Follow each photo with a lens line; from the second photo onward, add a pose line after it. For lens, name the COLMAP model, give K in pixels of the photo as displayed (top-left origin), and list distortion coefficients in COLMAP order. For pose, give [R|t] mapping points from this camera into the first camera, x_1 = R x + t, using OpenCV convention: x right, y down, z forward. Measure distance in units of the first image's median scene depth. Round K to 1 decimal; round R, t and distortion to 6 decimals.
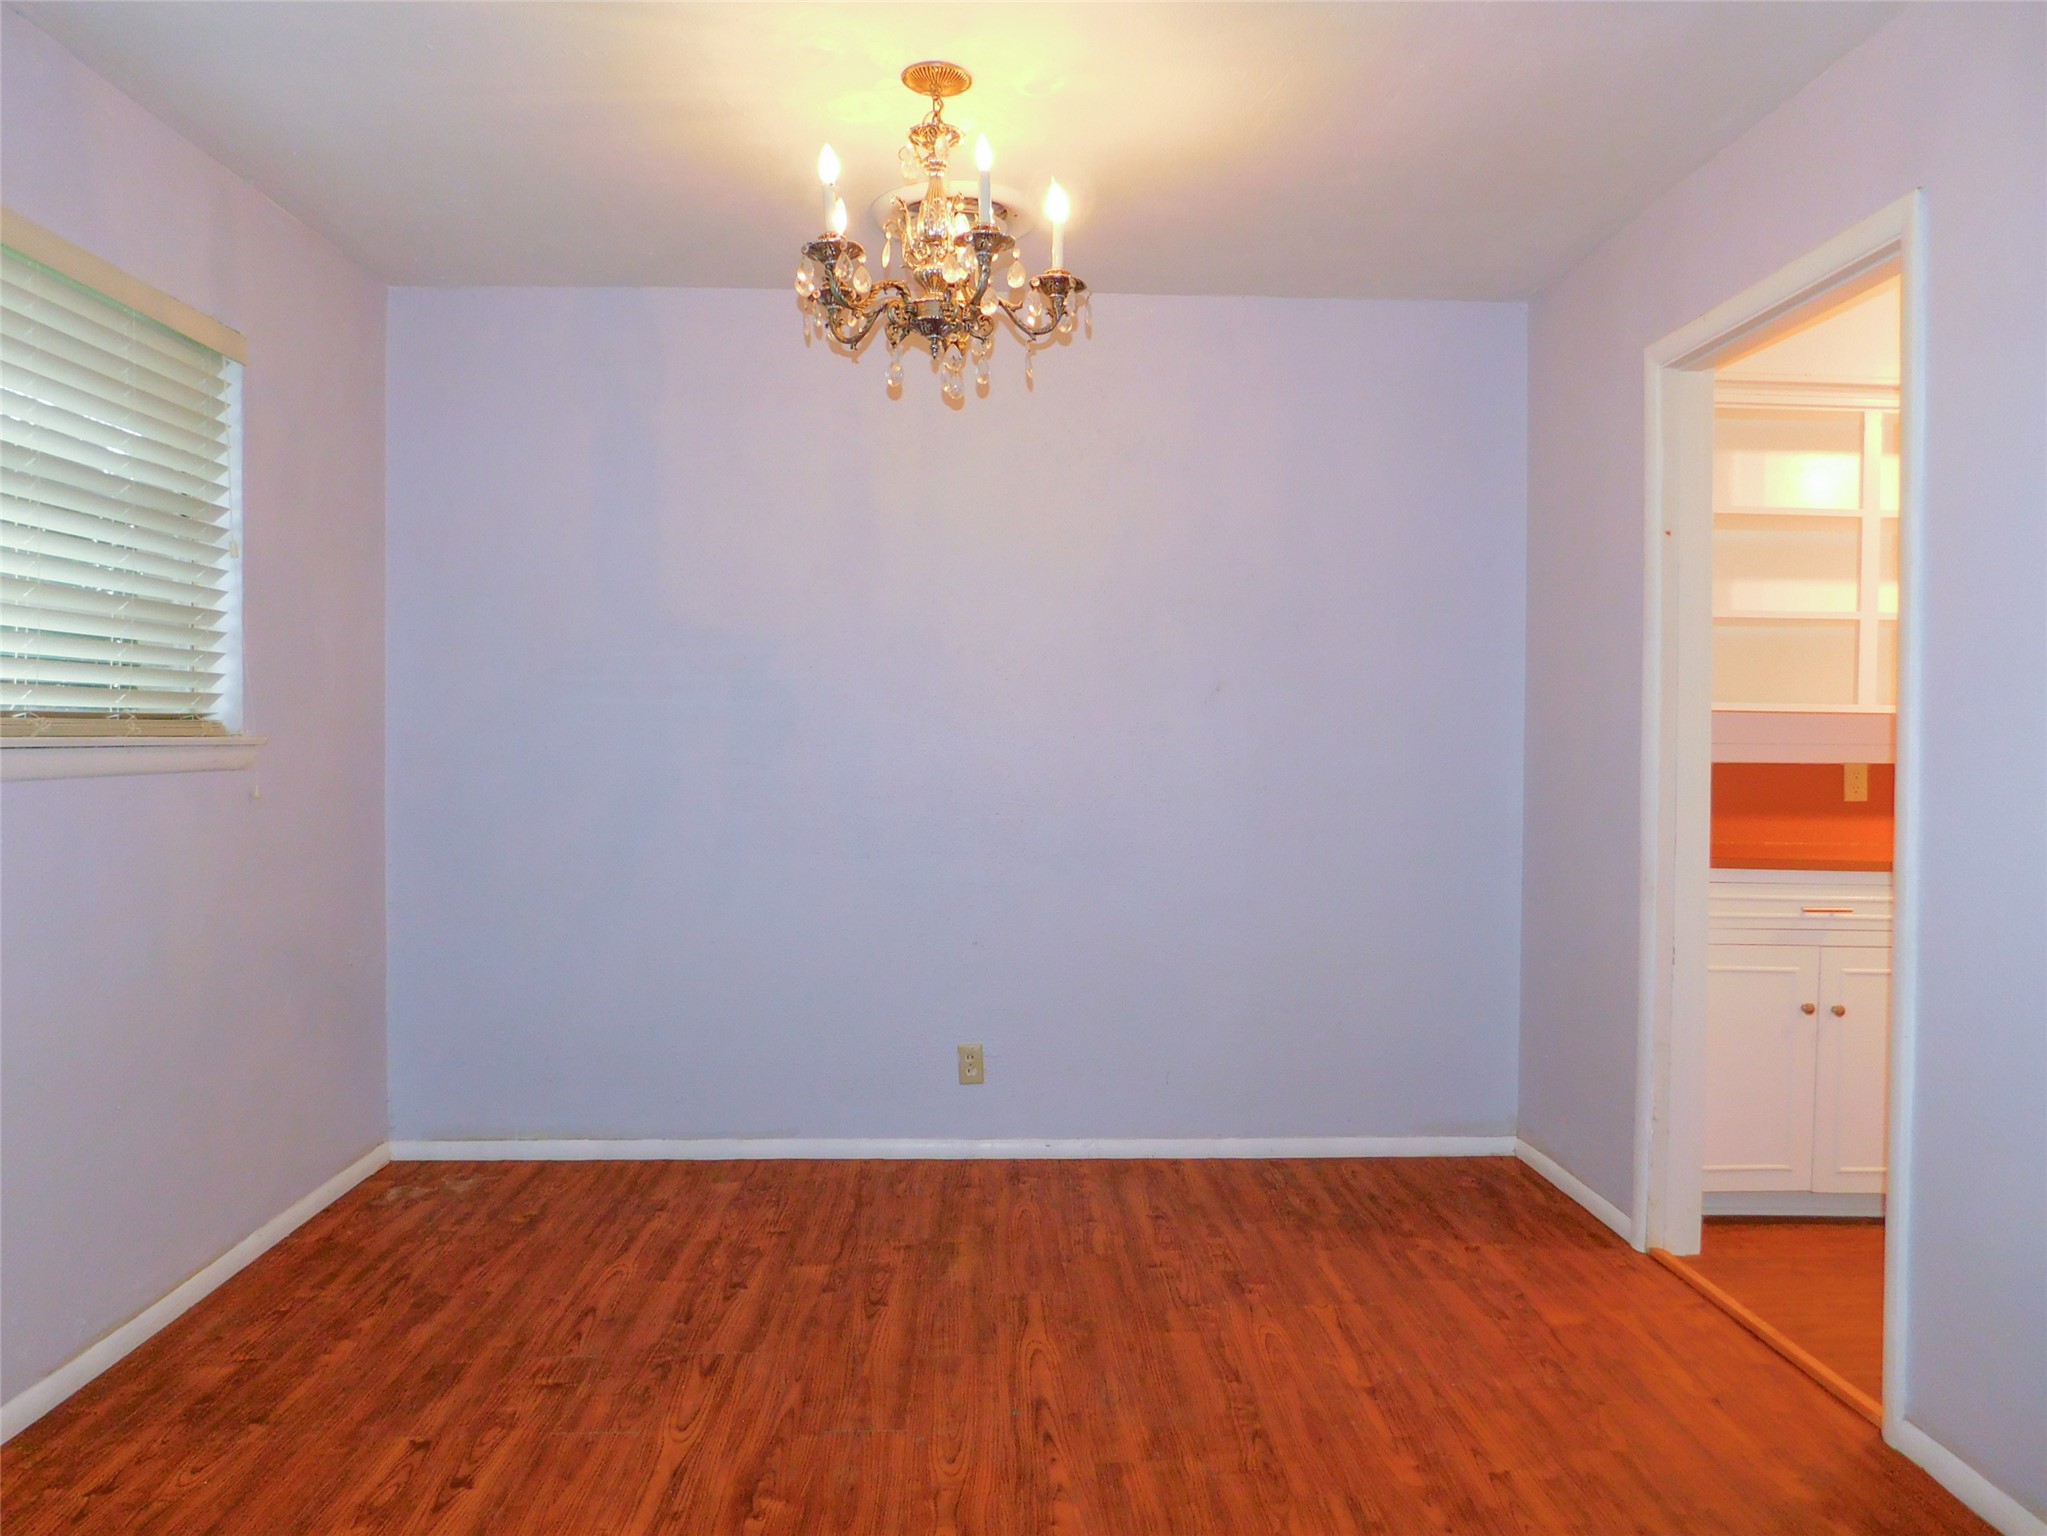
lens RADIAL K [[1346.2, 0, 1024.8], [0, 1346.2, 763.9], [0, 0, 1]] dist [-0.008734, 0.001488]
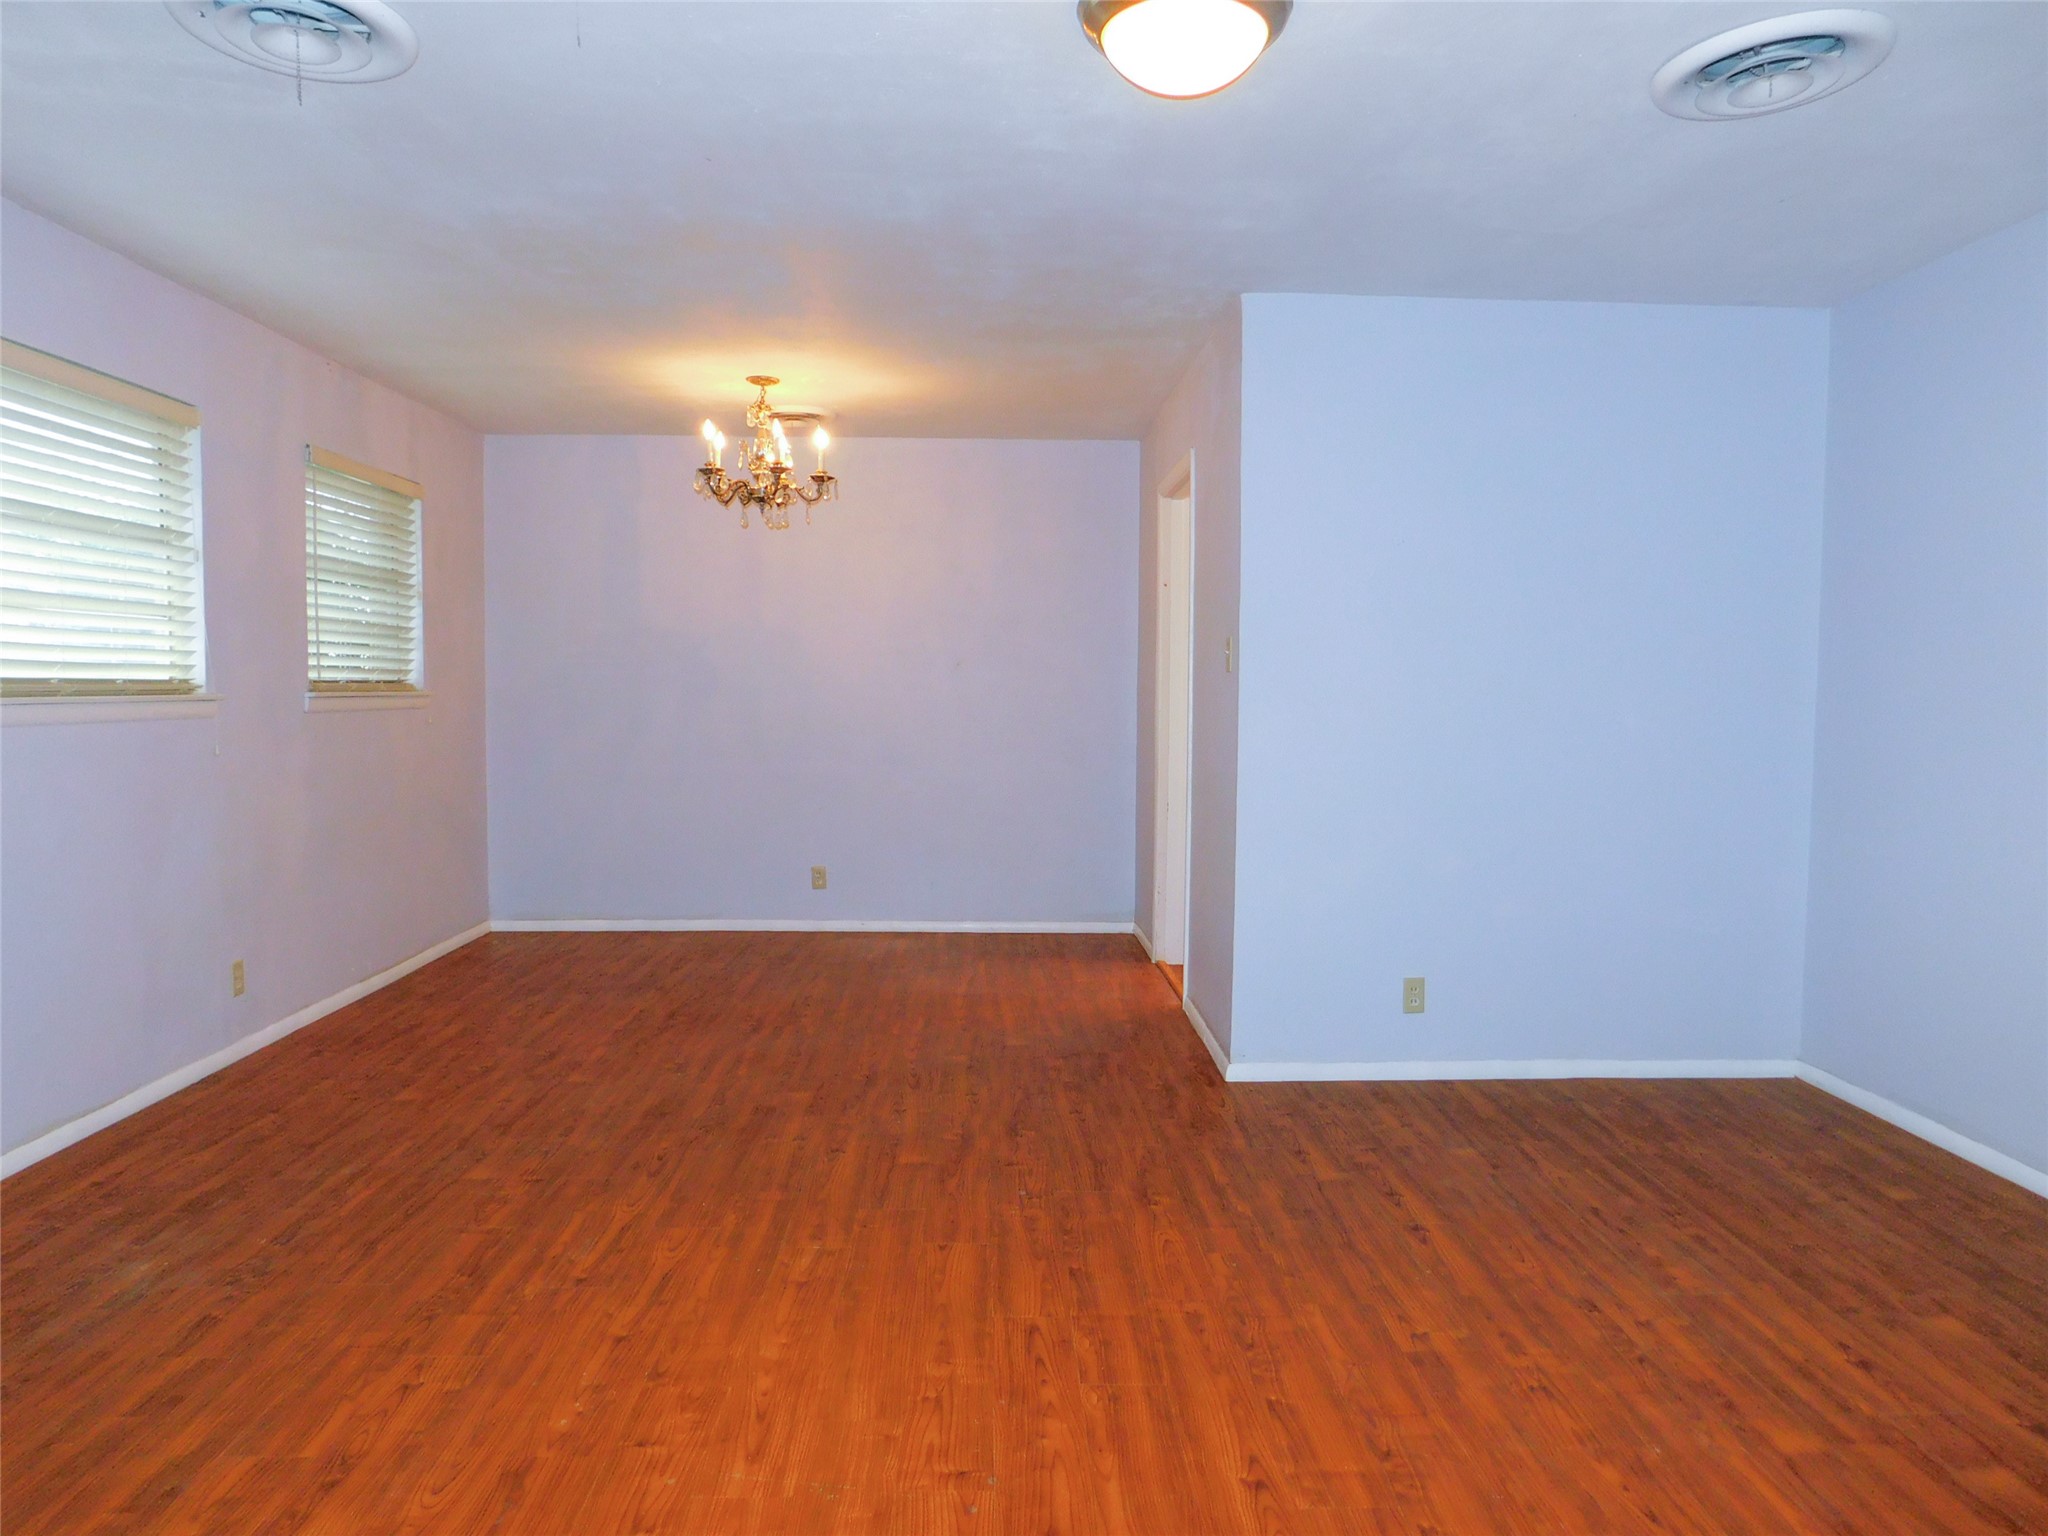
lens RADIAL K [[1346.8, 0, 1022.9], [0, 1346.8, 765.9], [0, 0, 1]] dist [-0.008734, 0.001488]
pose [[0.999986, 0.001102, -0.005210, 0.301433], [-0.000908, 0.999313, 0.037048, 0.014268], [0.005247, -0.037043, 0.999300, -0.959820]]
